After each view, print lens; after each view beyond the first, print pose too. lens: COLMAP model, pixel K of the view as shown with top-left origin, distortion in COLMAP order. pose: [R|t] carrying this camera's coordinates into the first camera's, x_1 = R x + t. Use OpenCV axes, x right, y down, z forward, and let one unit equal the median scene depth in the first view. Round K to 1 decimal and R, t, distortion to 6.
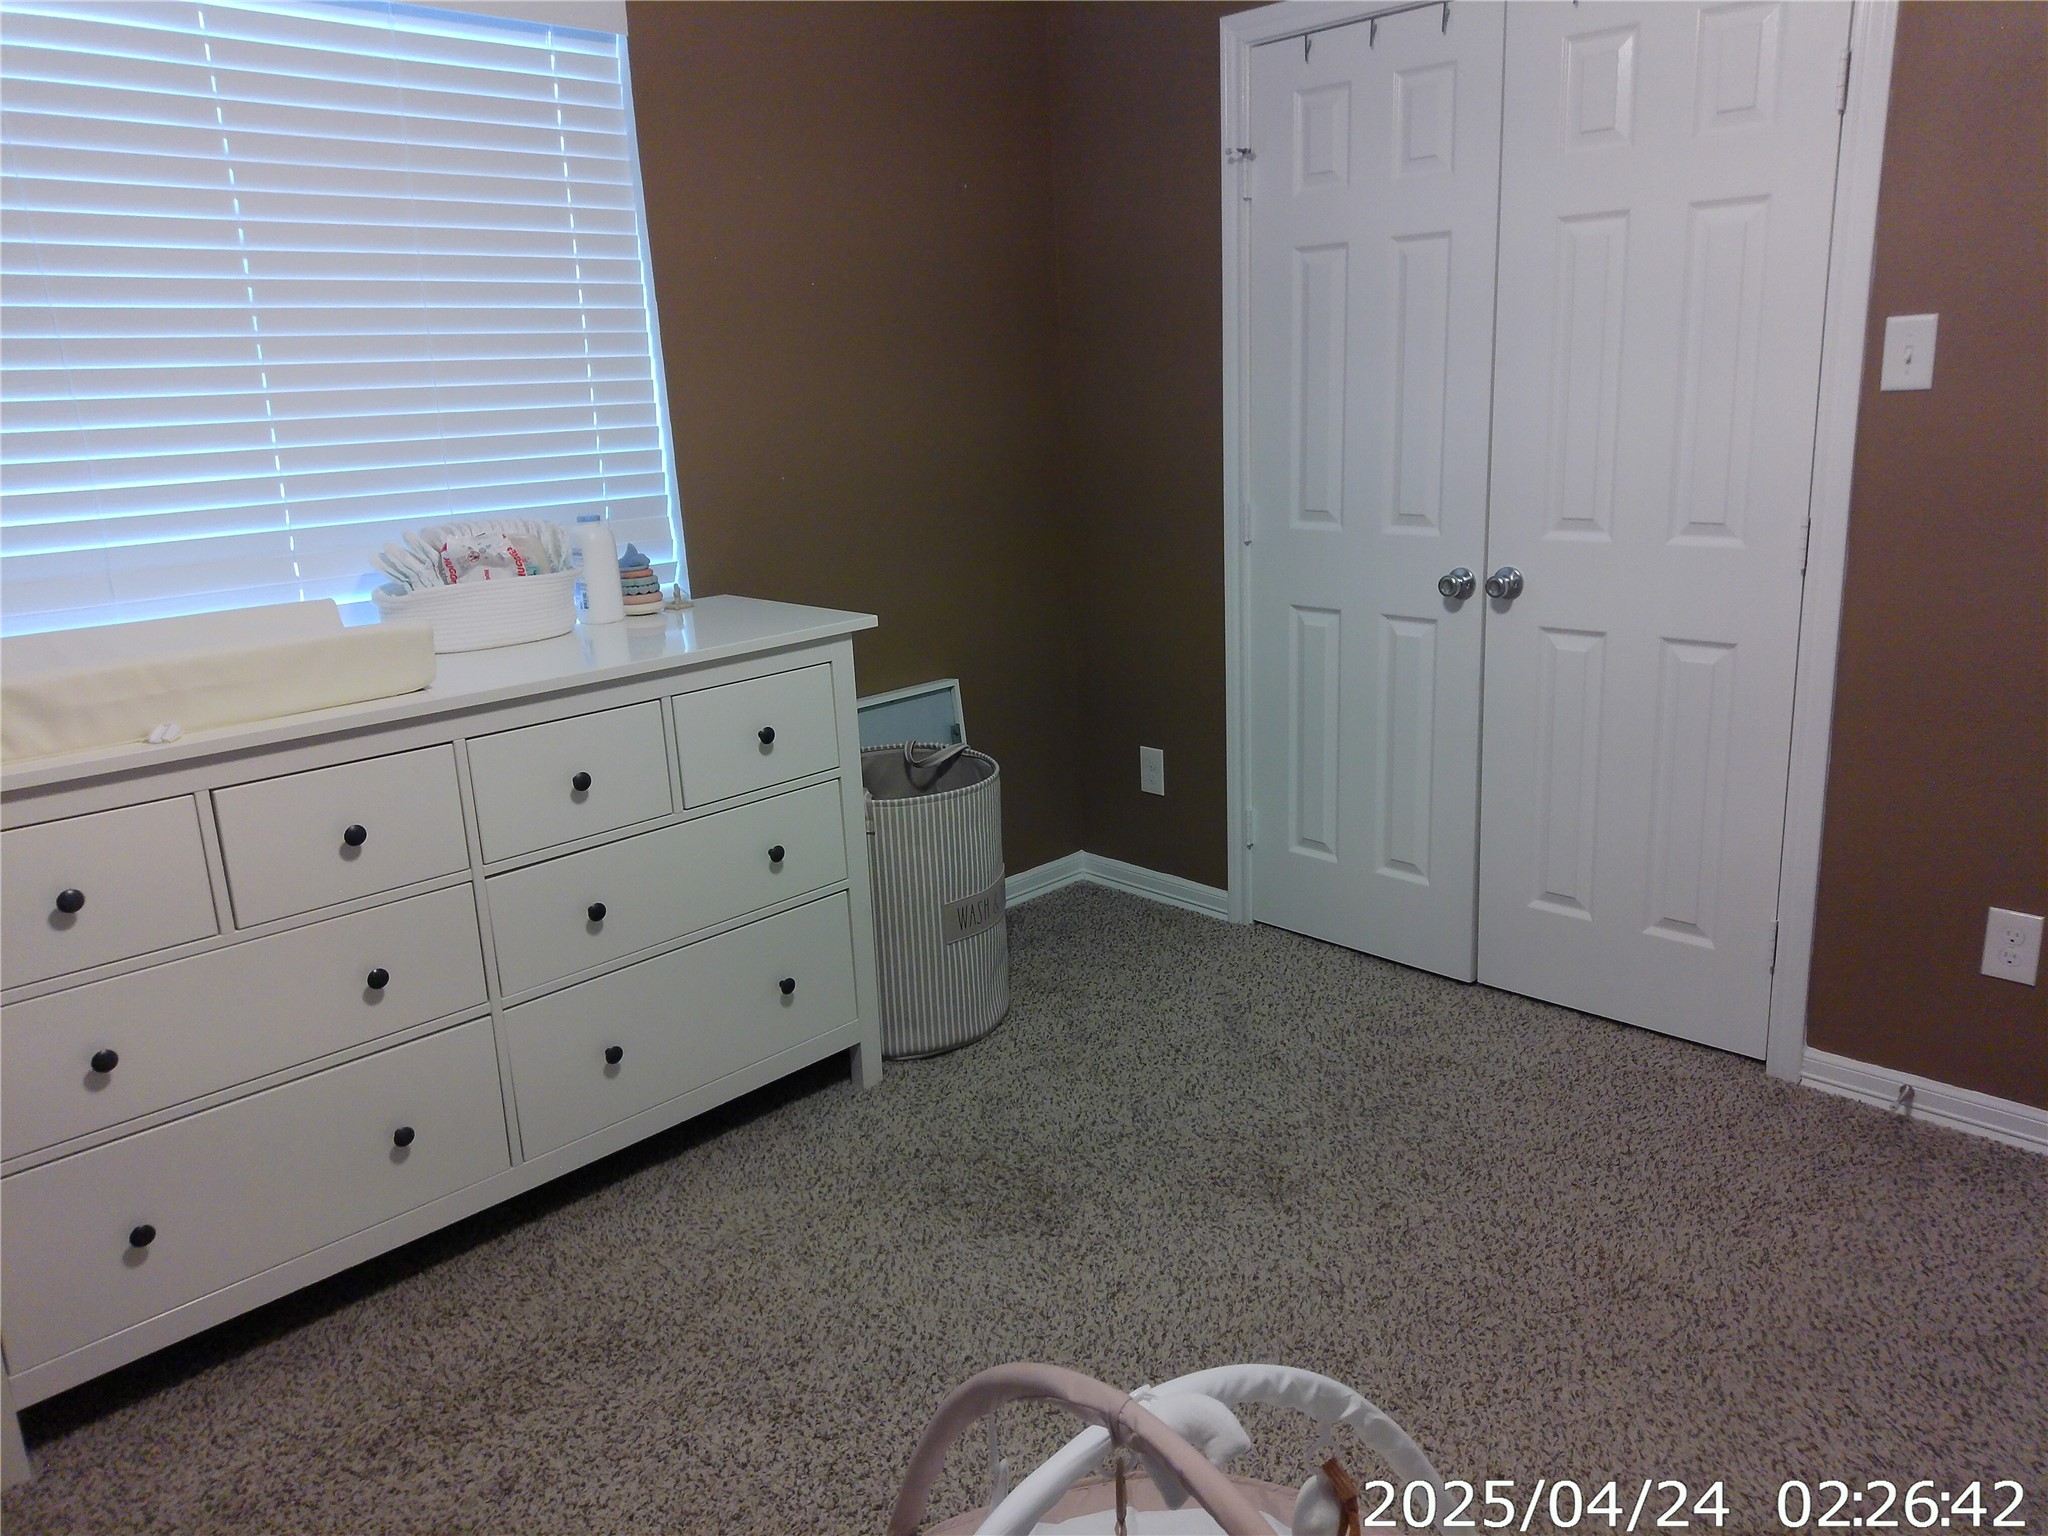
lens RADIAL K [[1494.6, 0, 1054.3], [0, 1494.6, 770.6], [0, 0, 1]] dist [0.074057, -0.105362]
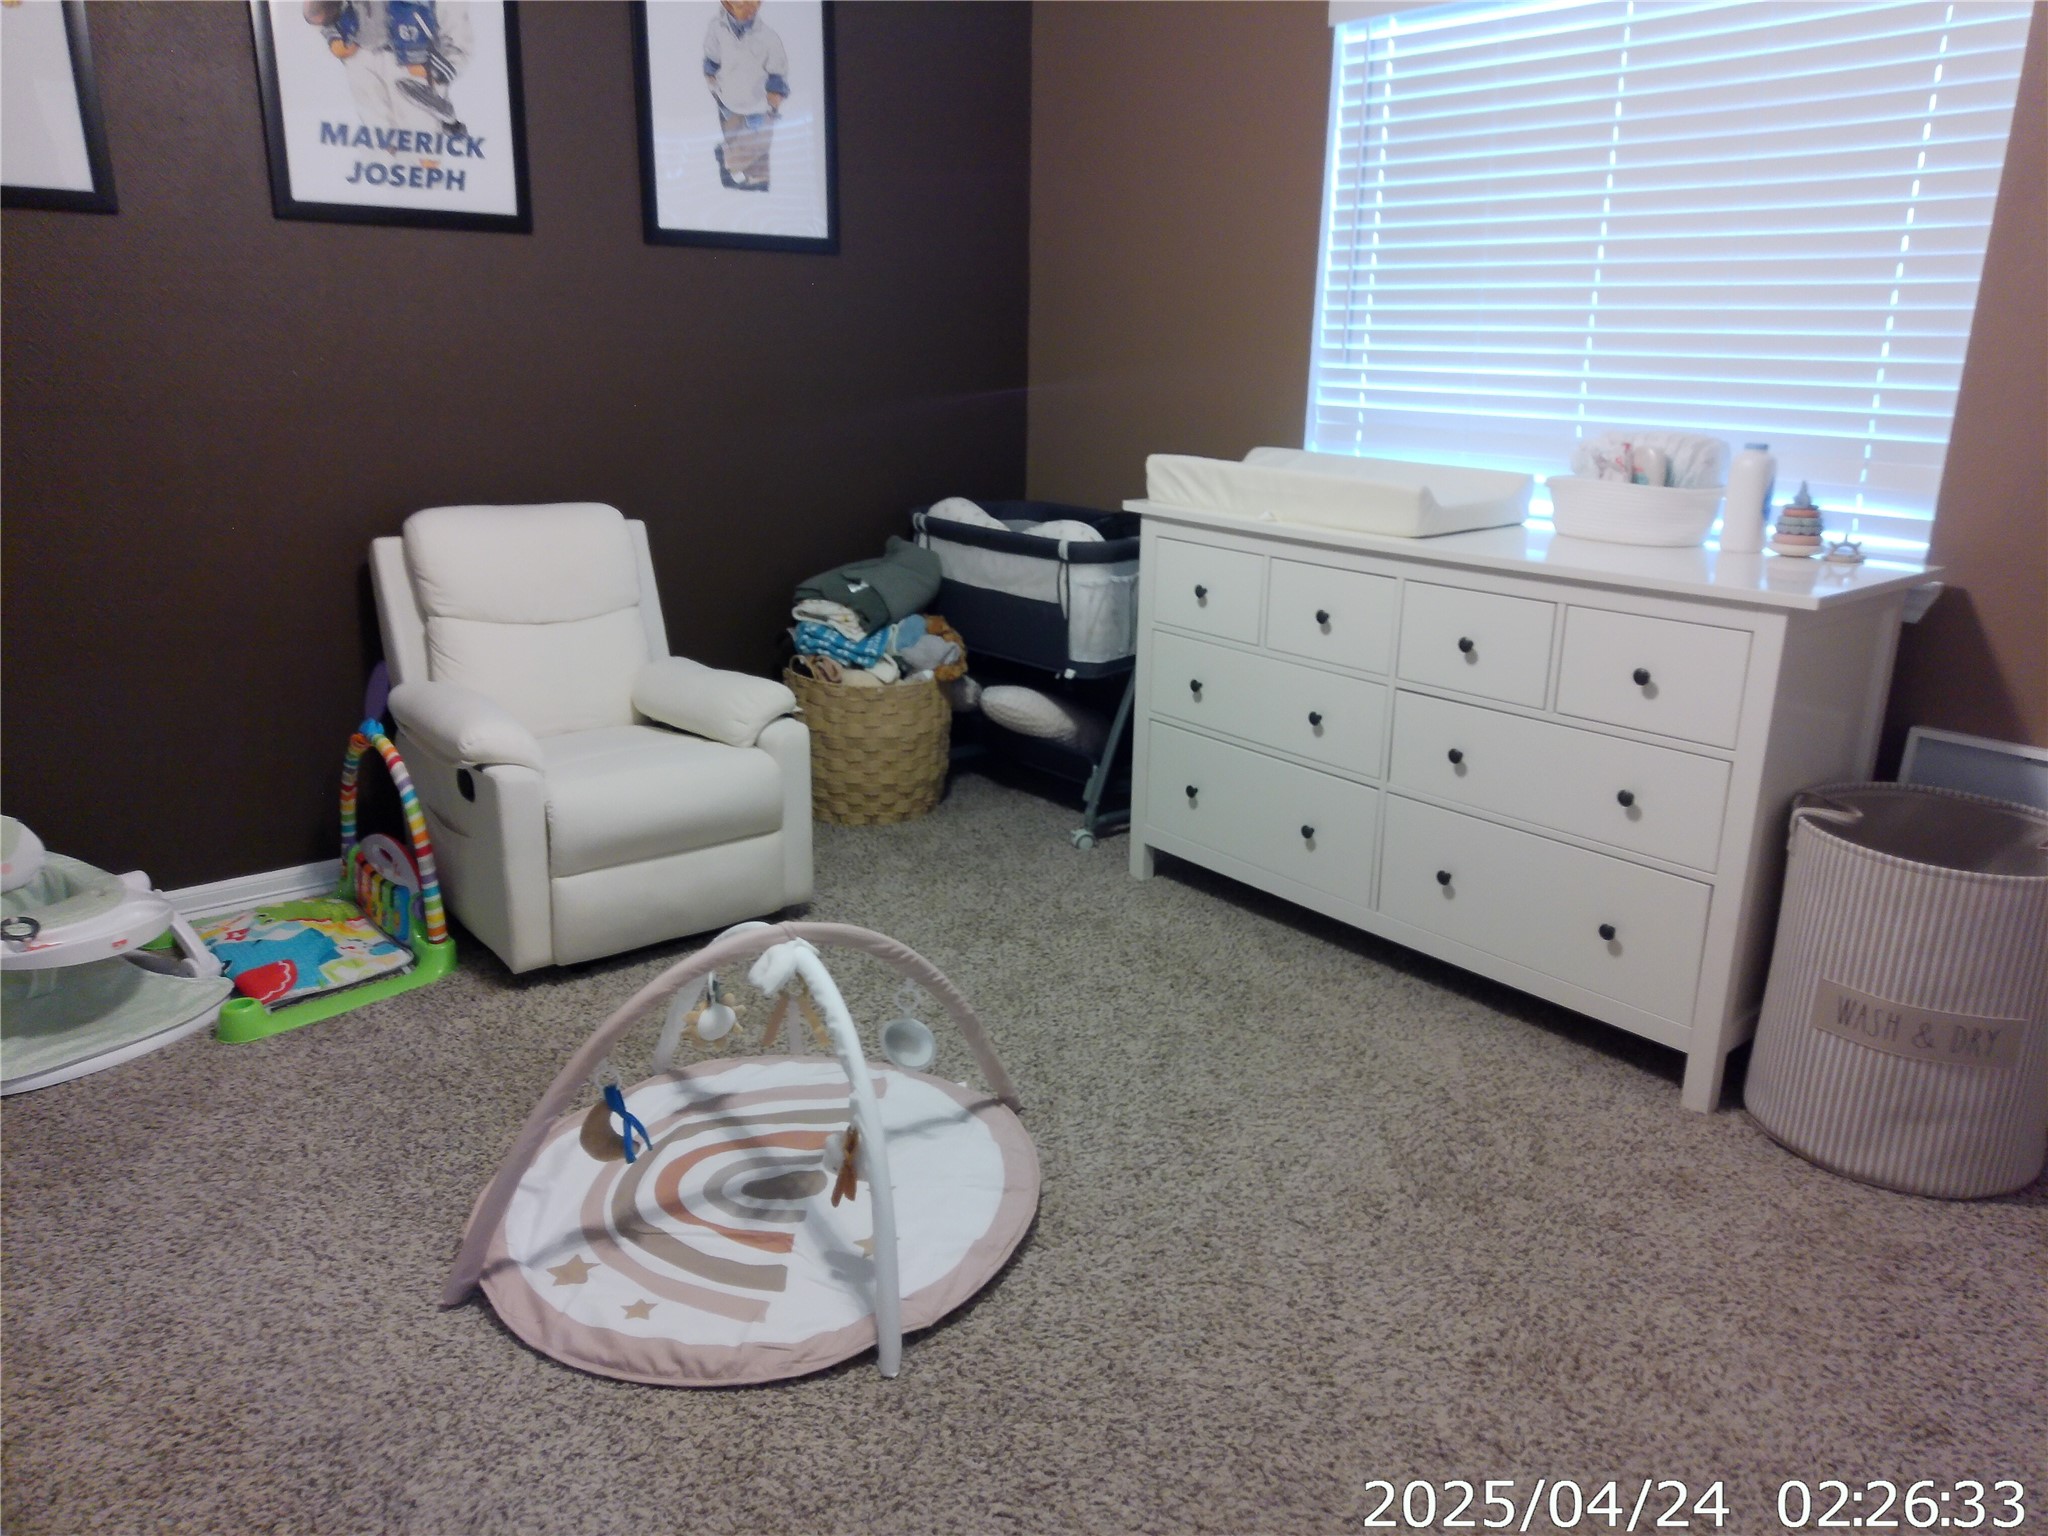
lens RADIAL K [[1494.6, 0, 1054.3], [0, 1494.6, 770.6], [0, 0, 1]] dist [0.074057, -0.105362]
pose [[-0.098369, 0.331599, -0.938278, 0.814910], [-0.263032, 0.900656, 0.345879, -0.215556], [0.959759, 0.280821, -0.001376, 0.669398]]
